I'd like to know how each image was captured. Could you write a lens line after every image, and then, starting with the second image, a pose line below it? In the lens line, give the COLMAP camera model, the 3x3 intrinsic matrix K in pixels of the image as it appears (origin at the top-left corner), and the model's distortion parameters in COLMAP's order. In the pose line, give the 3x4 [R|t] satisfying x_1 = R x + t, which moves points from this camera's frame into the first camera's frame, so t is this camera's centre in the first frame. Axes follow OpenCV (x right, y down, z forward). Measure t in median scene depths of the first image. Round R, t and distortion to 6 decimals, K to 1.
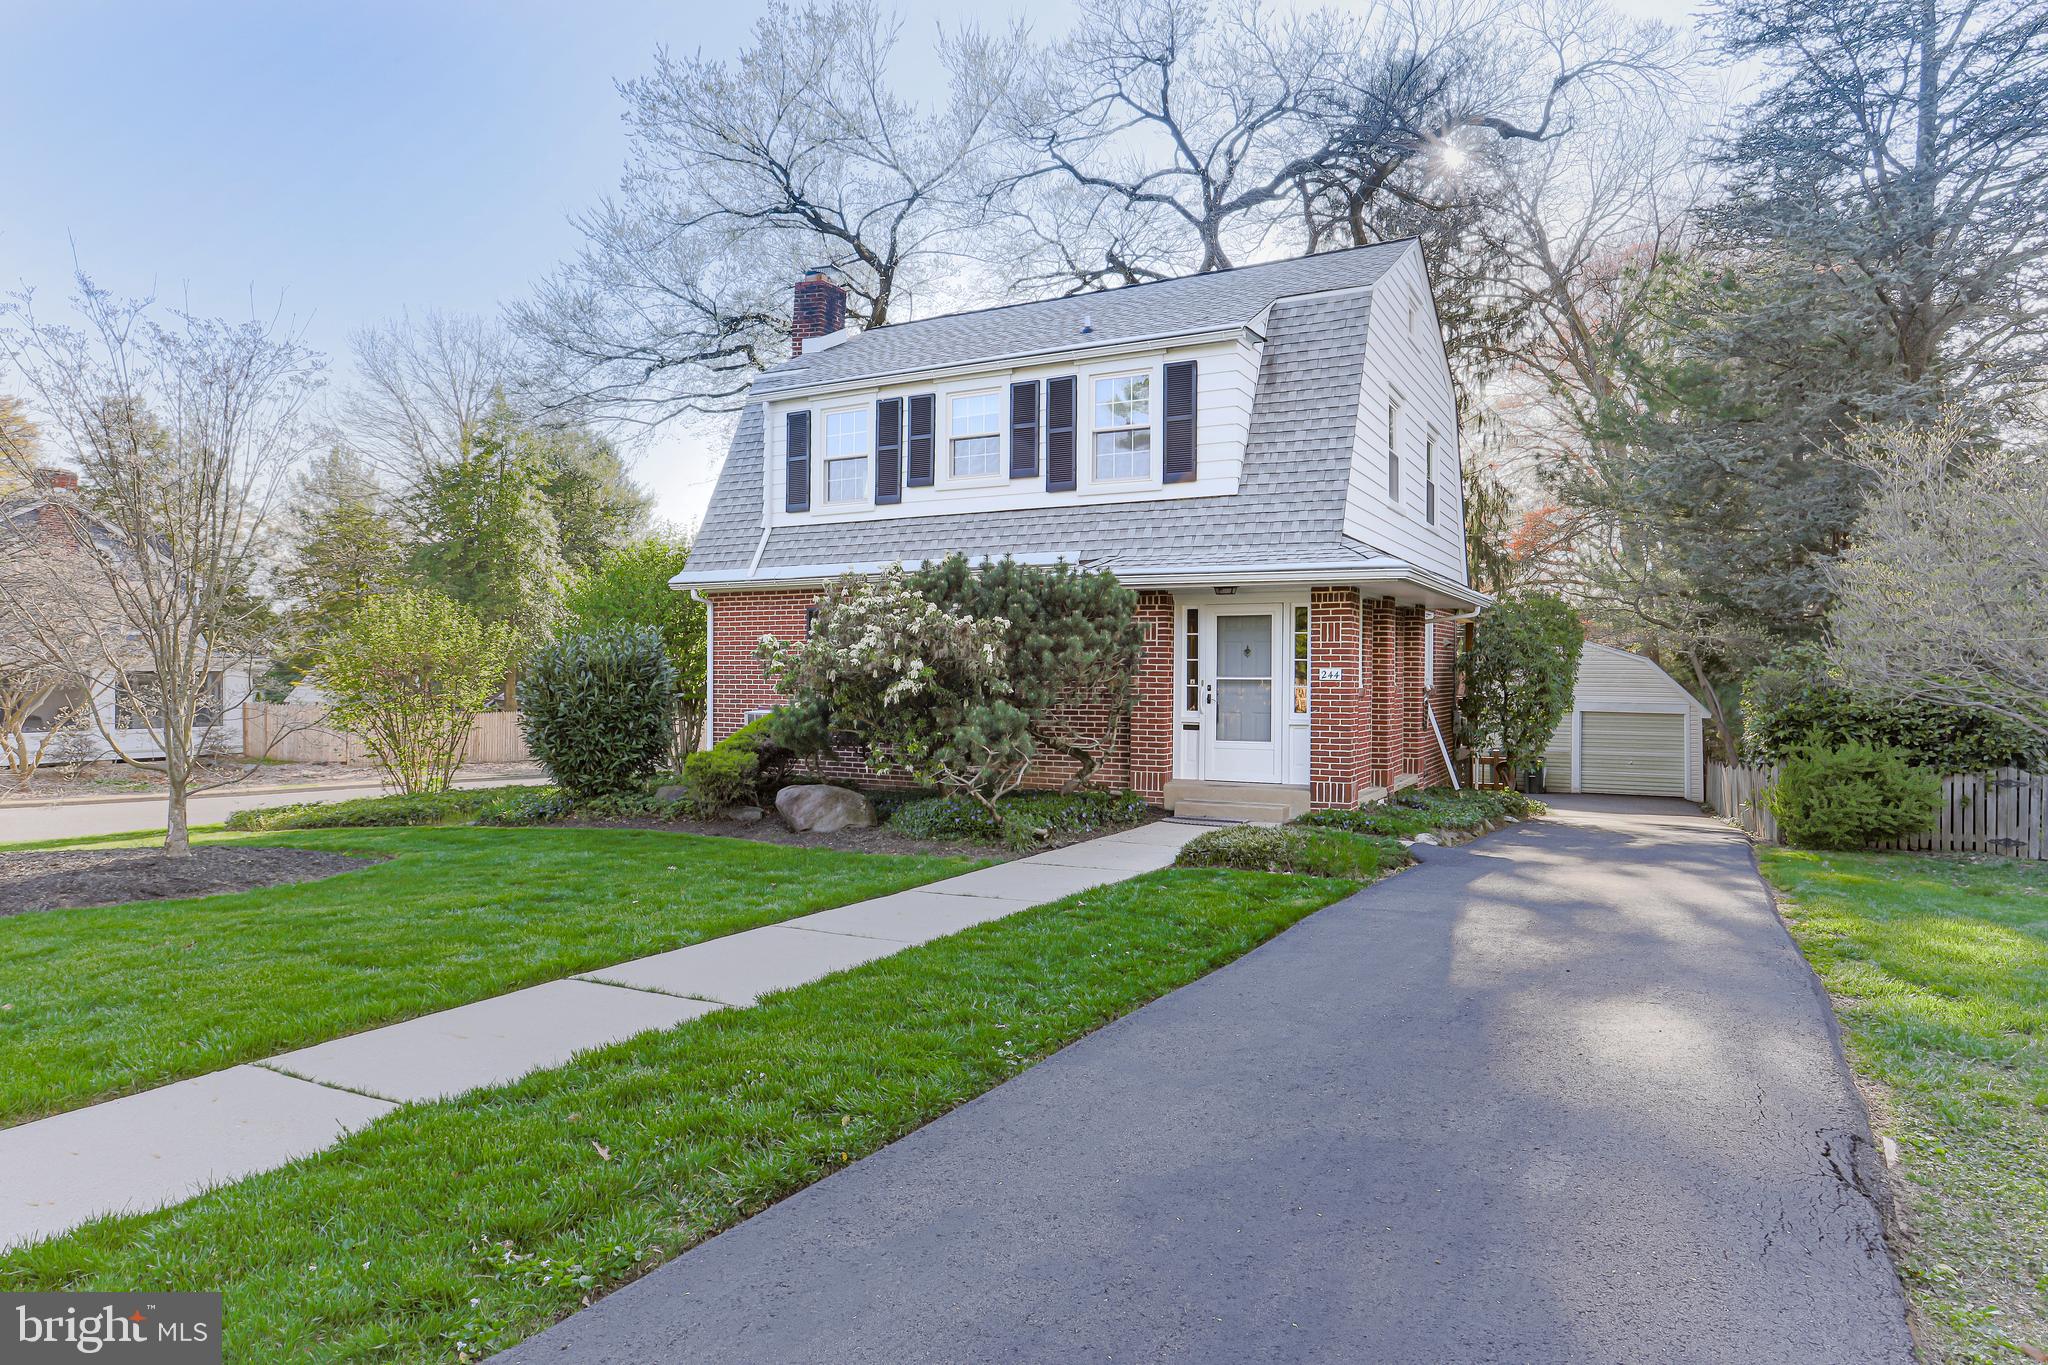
lens RADIAL K [[1204.6, 0, 1021.5], [0, 1204.6, 688.7], [0, 0, 1]] dist [-0.048723, 0.029945]
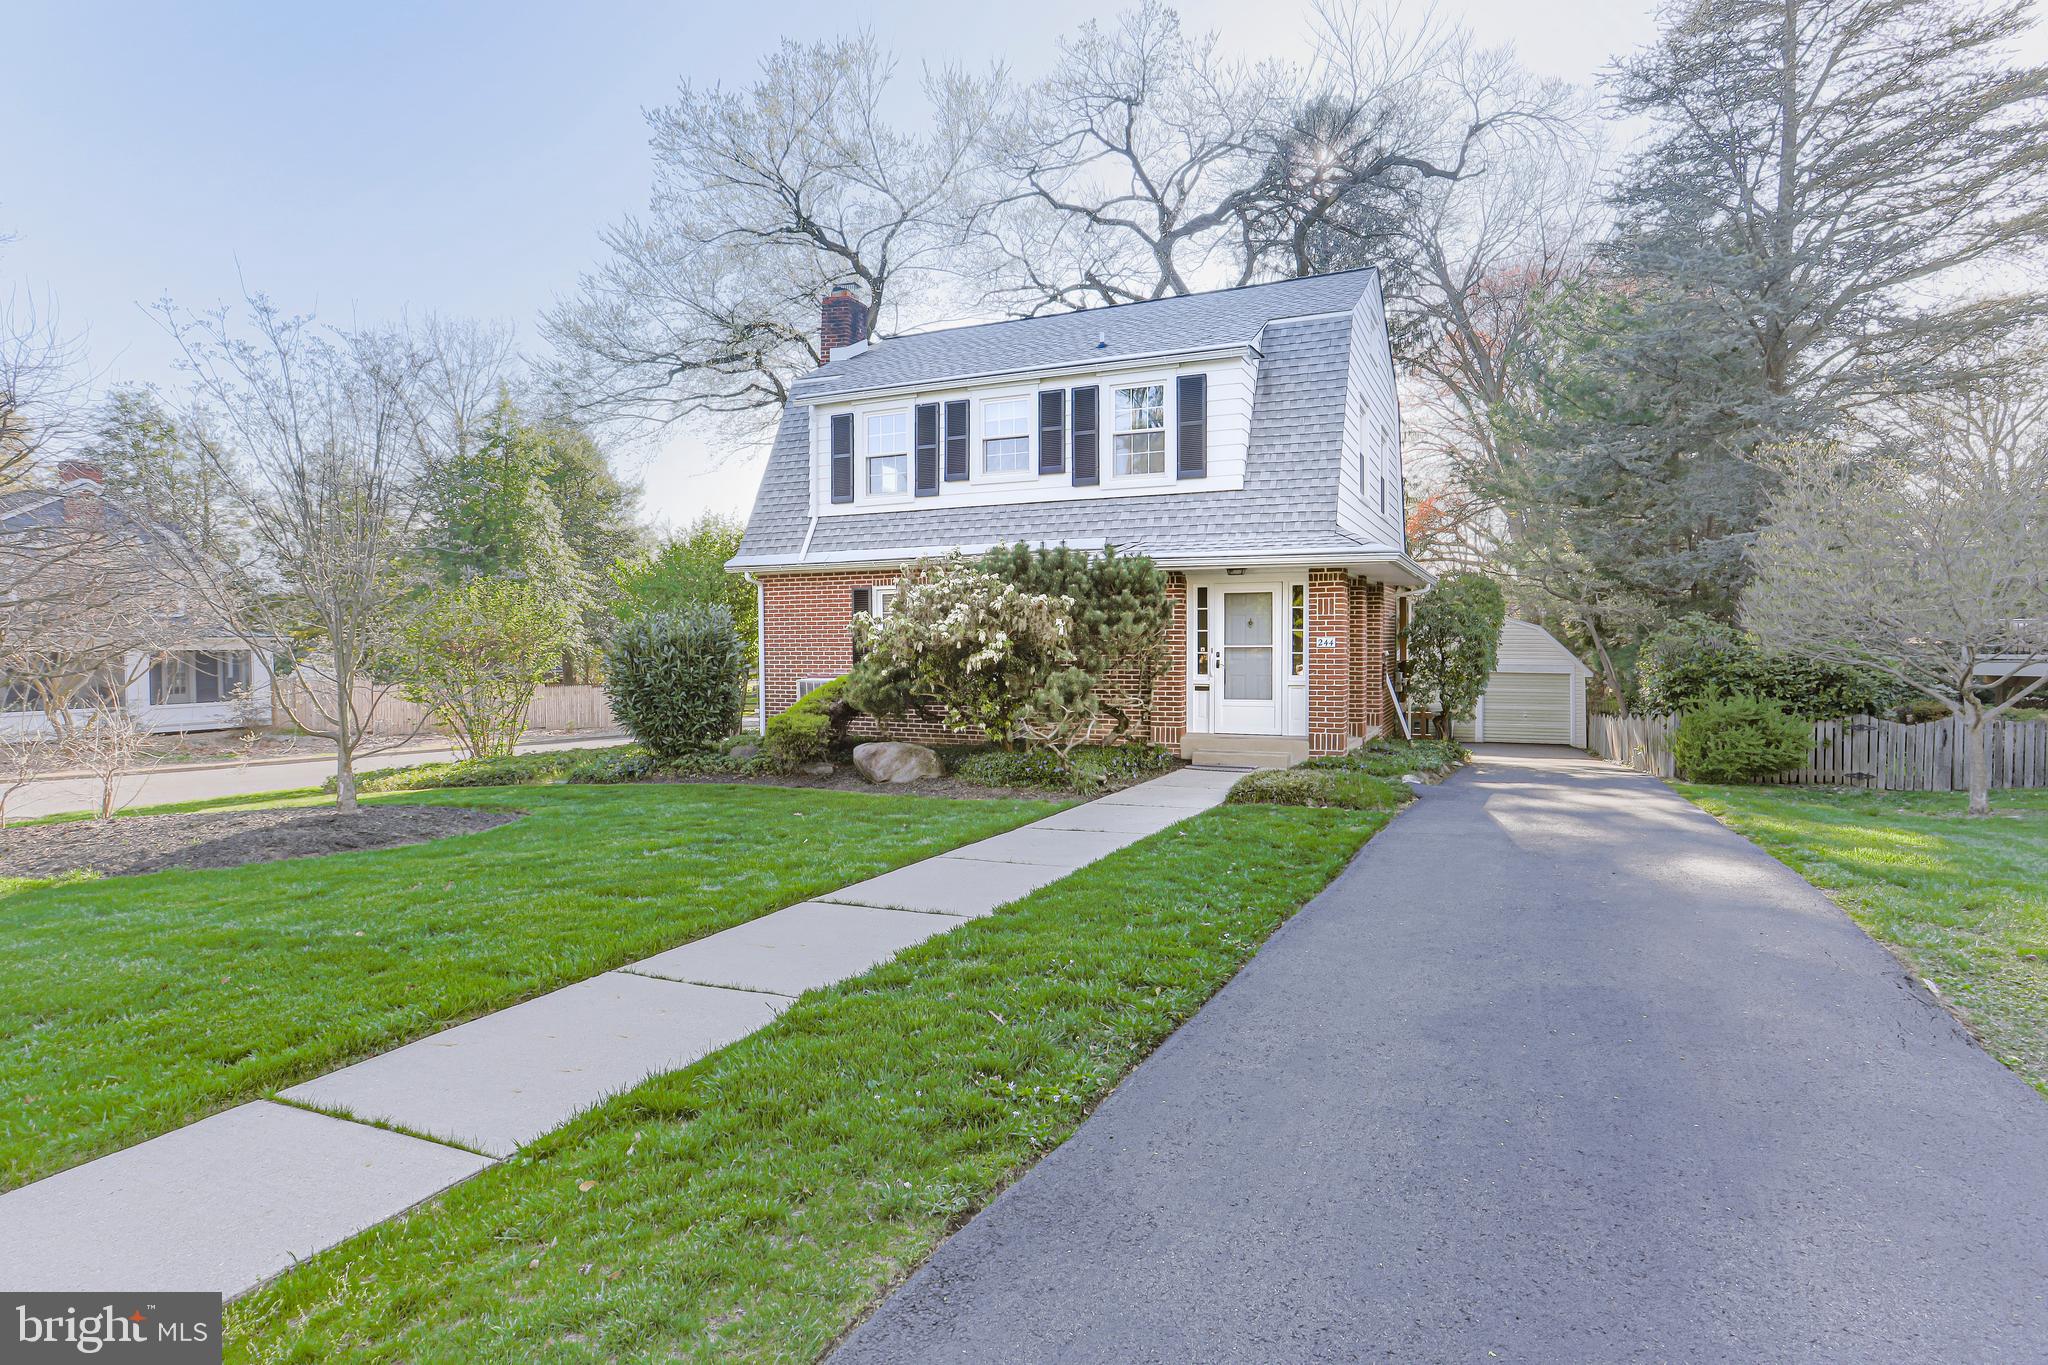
lens RADIAL K [[1085.5, 0, 1024.0], [0, 1085.5, 682.5], [0, 0, 1]] dist [-0.054575, 0.040978]
pose [[0.997770, -0.011150, 0.065809, -0.094835], [0.009647, 0.999686, 0.023113, 0.000031], [-0.066046, -0.022426, 0.997565, -0.037595]]
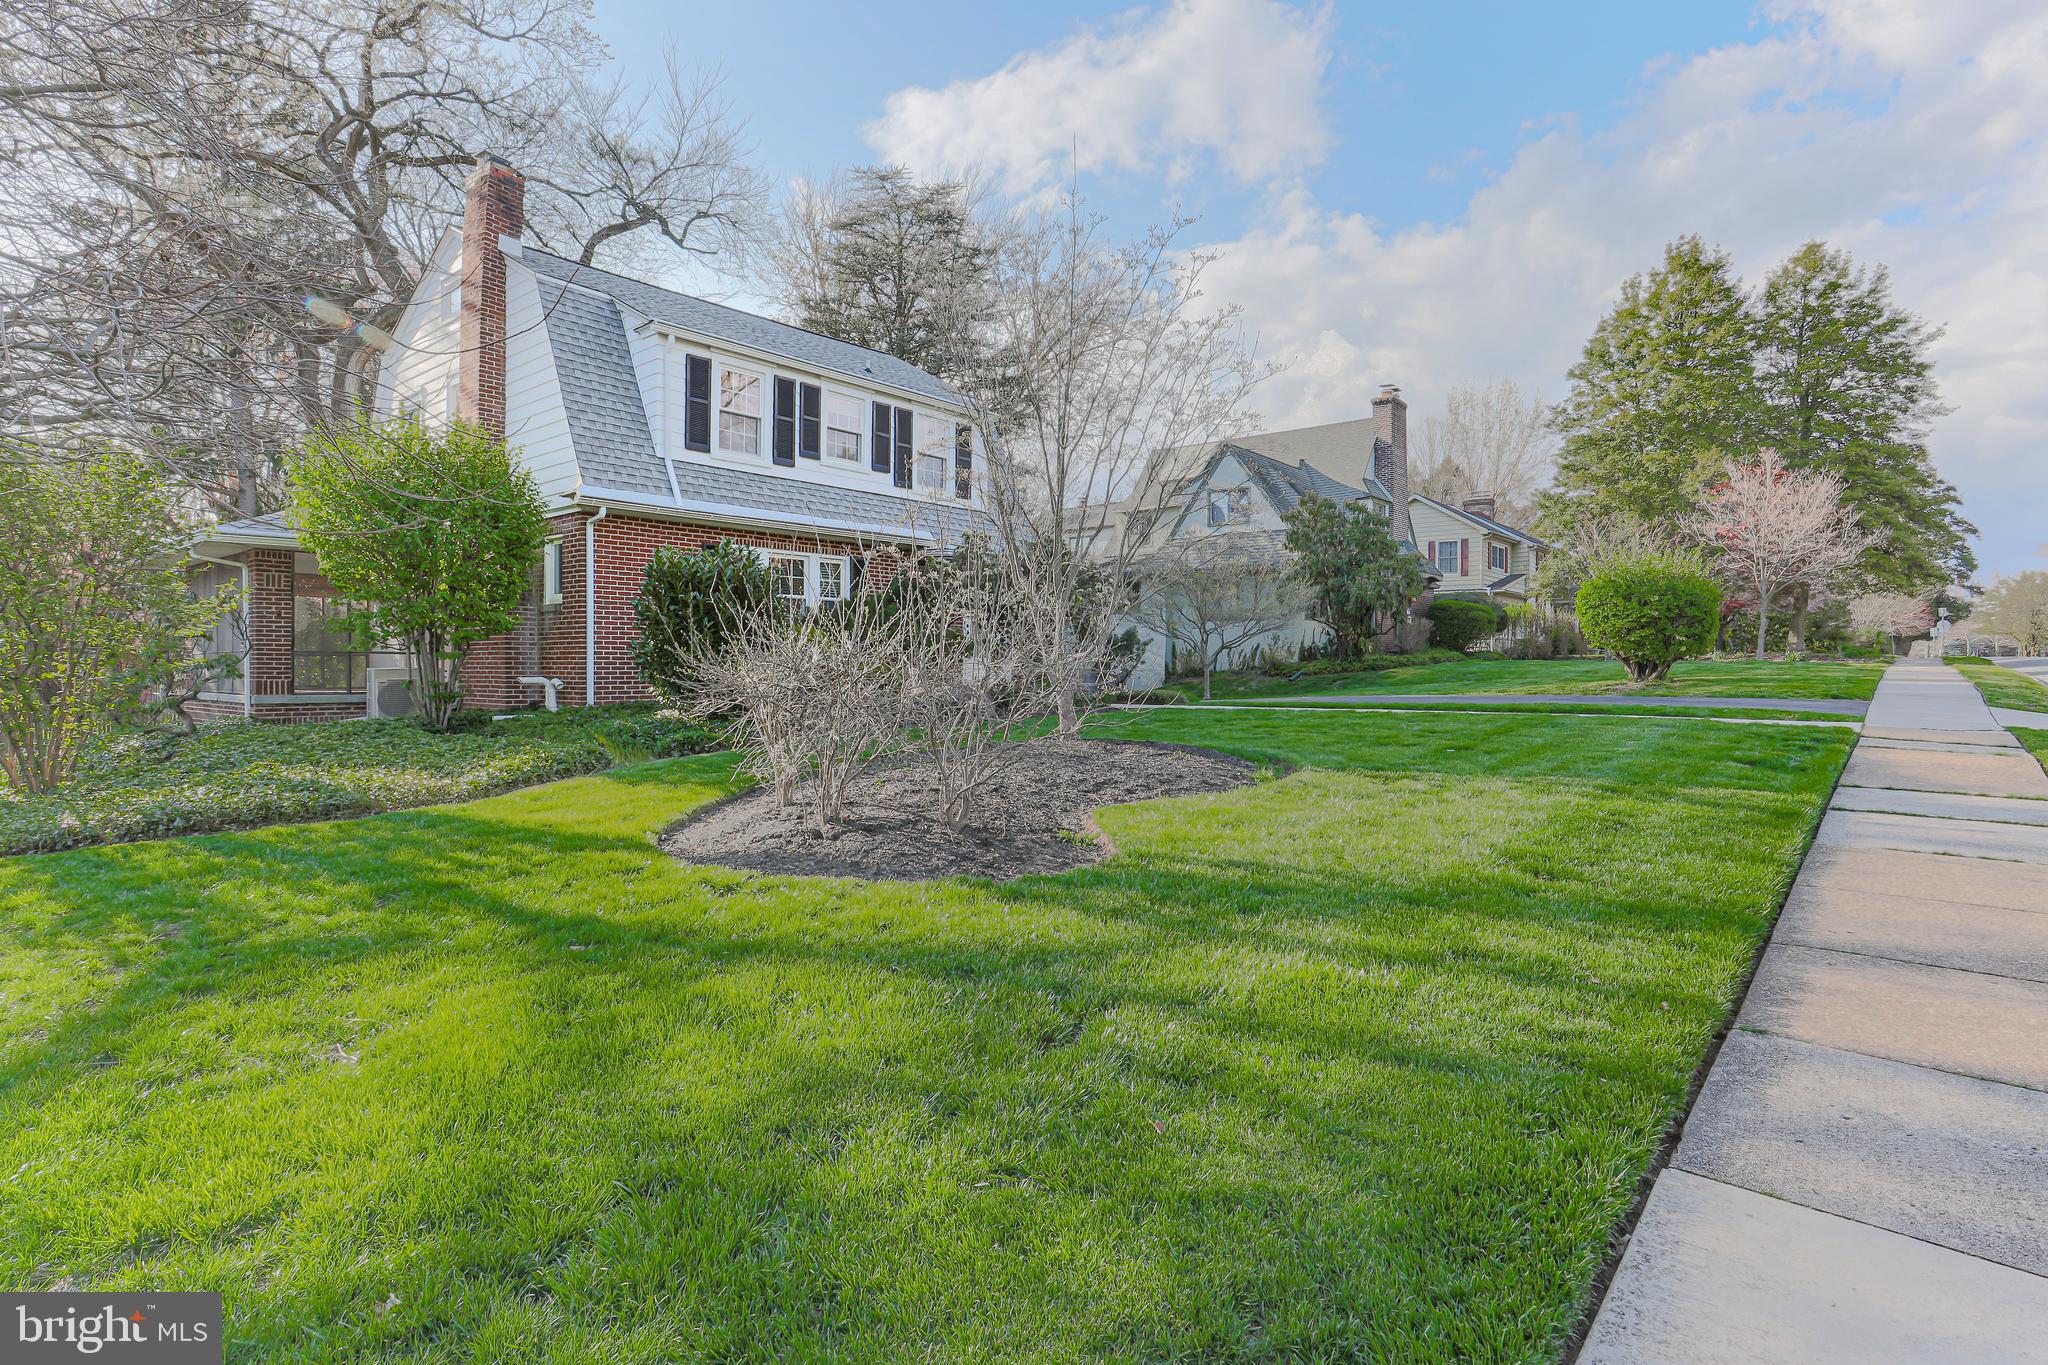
lens RADIAL K [[1085.5, 0, 1024.0], [0, 1085.5, 682.5], [0, 0, 1]] dist [-0.054575, 0.040978]
pose [[0.165152, -0.037377, 0.985560, -1.224094], [-0.013707, 0.999098, 0.040187, 0.017299], [-0.986173, -0.020146, 0.164491, 0.622383]]
